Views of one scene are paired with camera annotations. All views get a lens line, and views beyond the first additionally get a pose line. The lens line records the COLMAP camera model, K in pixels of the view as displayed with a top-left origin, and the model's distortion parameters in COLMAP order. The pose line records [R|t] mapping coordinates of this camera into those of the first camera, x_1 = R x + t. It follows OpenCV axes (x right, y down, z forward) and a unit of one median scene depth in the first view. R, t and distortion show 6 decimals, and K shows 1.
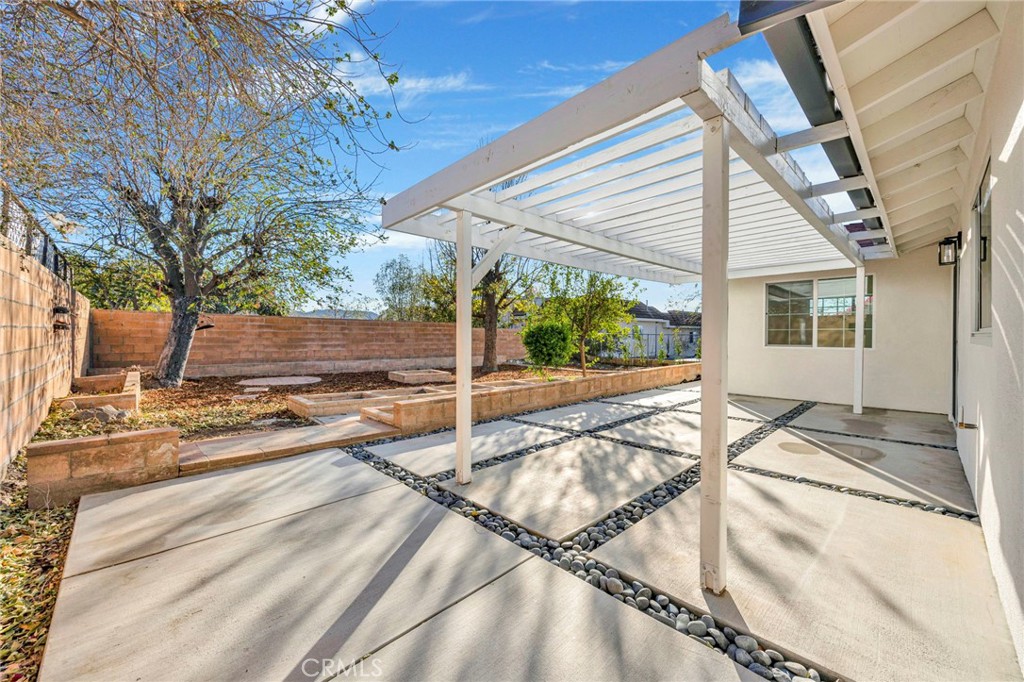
lens RADIAL K [[402.1, 0, 509.4], [0, 402.1, 337.6], [0, 0, 1]] dist [0.001750, 0.000160]
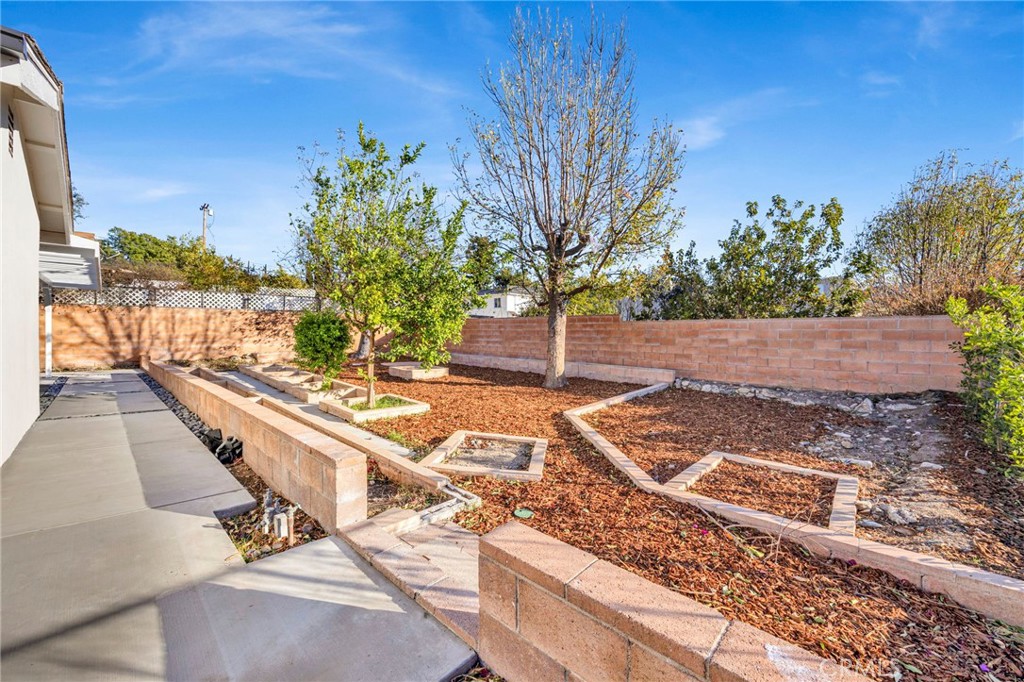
lens RADIAL K [[402.1, 0, 509.4], [0, 402.1, 337.6], [0, 0, 1]] dist [0.001750, 0.000160]
pose [[0.044897, 0.006463, -0.998971, 0.624138], [-0.011844, 0.999912, 0.005937, 0.000231], [0.998921, 0.011565, 0.044969, 0.927751]]
